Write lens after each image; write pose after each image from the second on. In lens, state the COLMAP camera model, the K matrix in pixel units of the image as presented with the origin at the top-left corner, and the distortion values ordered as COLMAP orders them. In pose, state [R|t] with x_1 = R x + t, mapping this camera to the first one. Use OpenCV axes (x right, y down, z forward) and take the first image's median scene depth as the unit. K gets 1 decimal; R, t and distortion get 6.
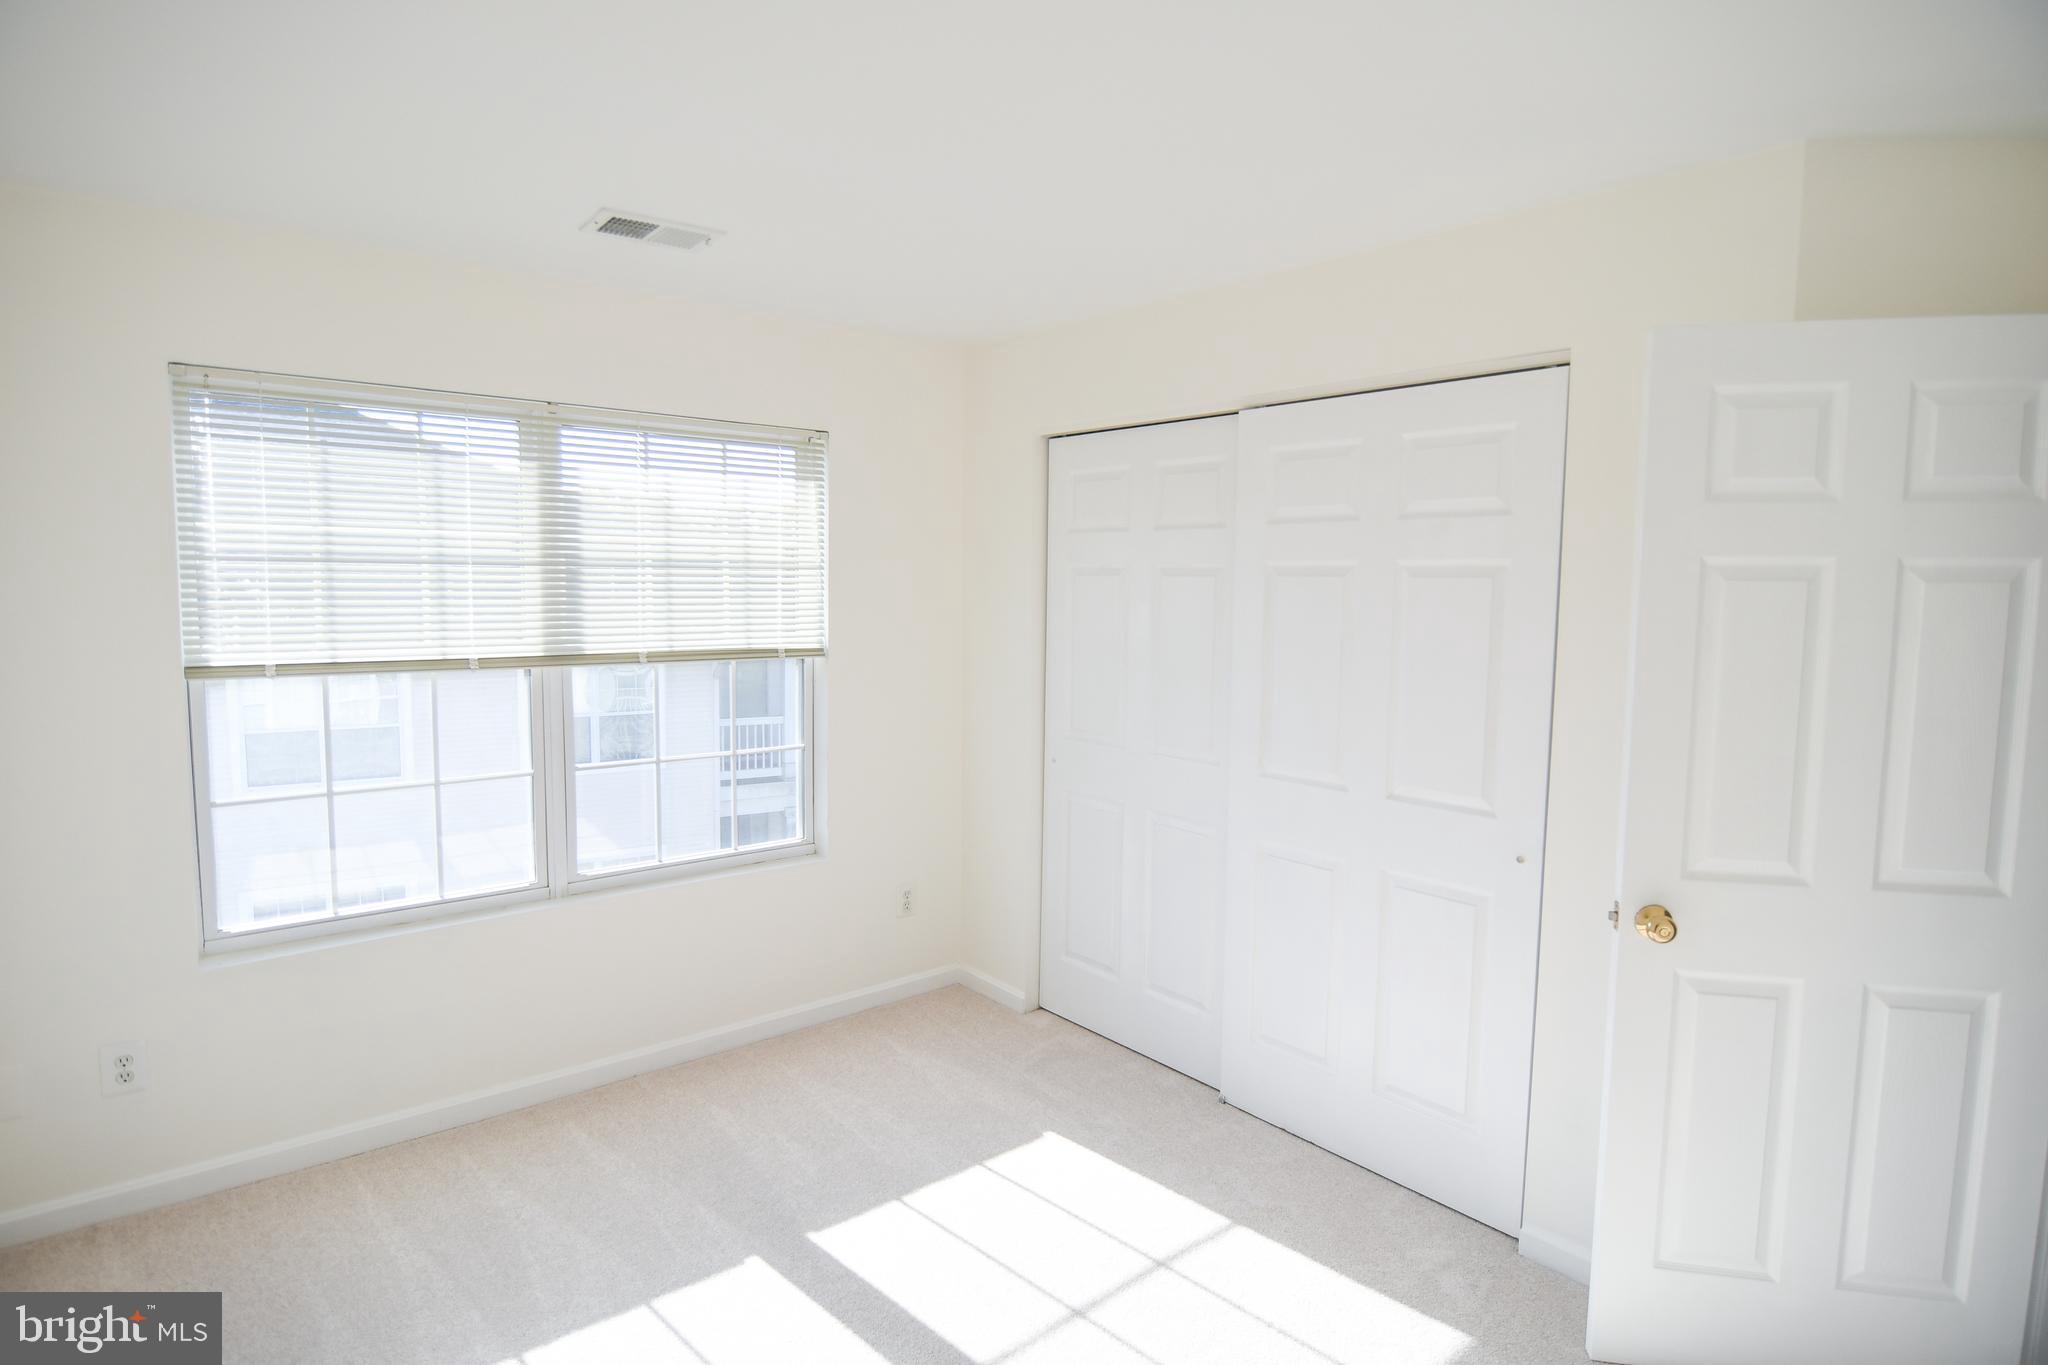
lens RADIAL K [[1095.6, 0, 1064.1], [0, 1095.6, 681.0], [0, 0, 1]] dist [0.001776, -0.016838]
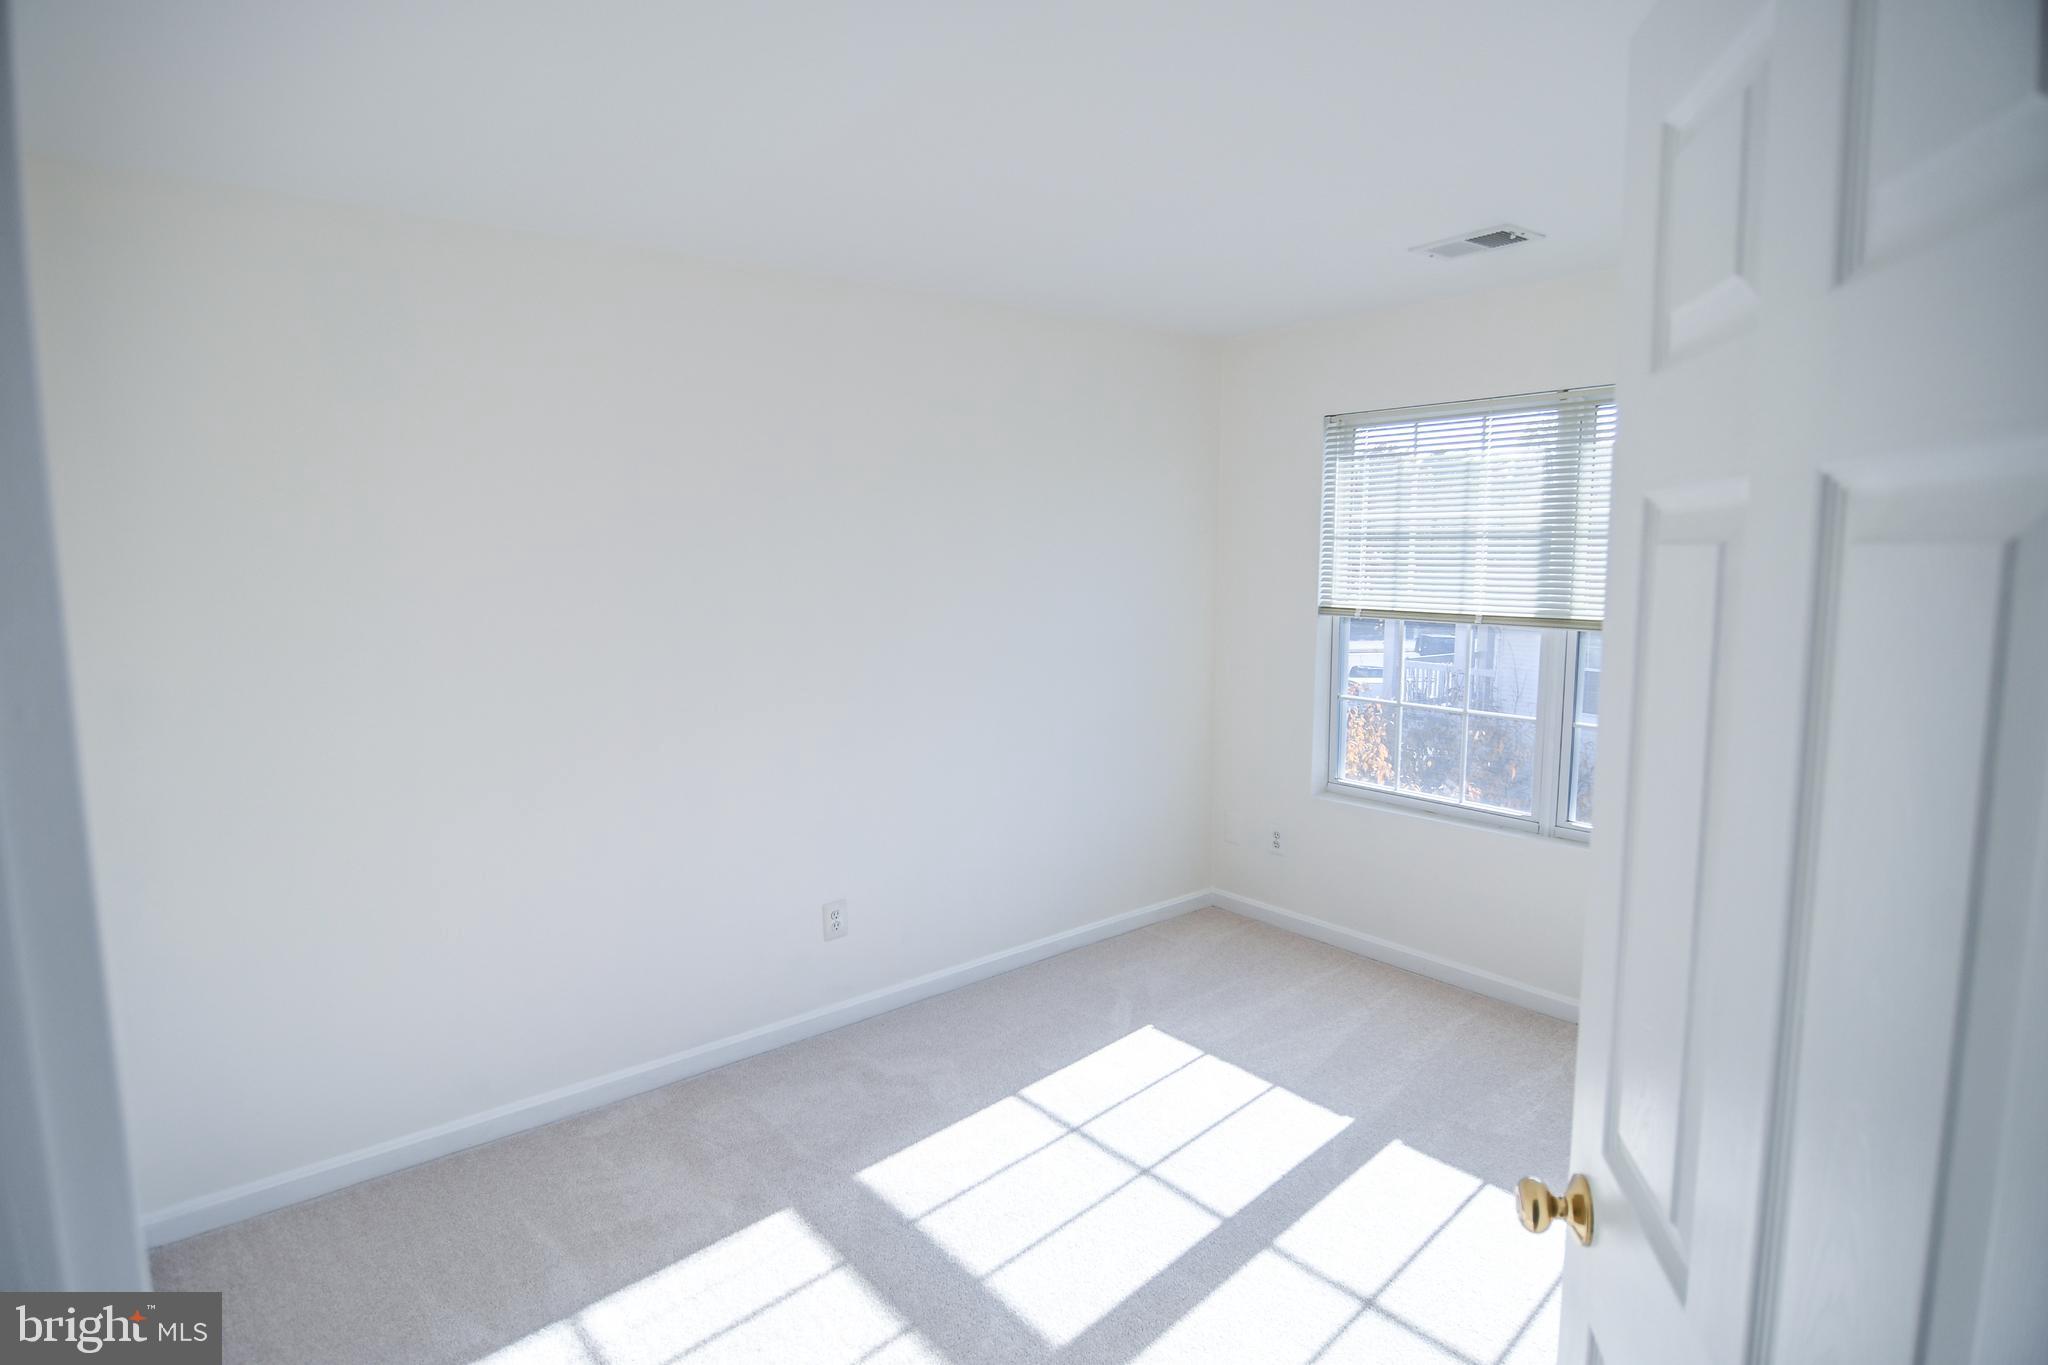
lens RADIAL K [[1088.8, 0, 1069.0], [0, 1088.8, 679.8], [0, 0, 1]] dist [-0.003032, -0.013770]
pose [[-0.002722, 0.108369, -0.994107, 0.805826], [-0.087662, 0.990258, 0.108190, -0.047896], [0.996147, 0.087440, 0.006805, 0.636287]]
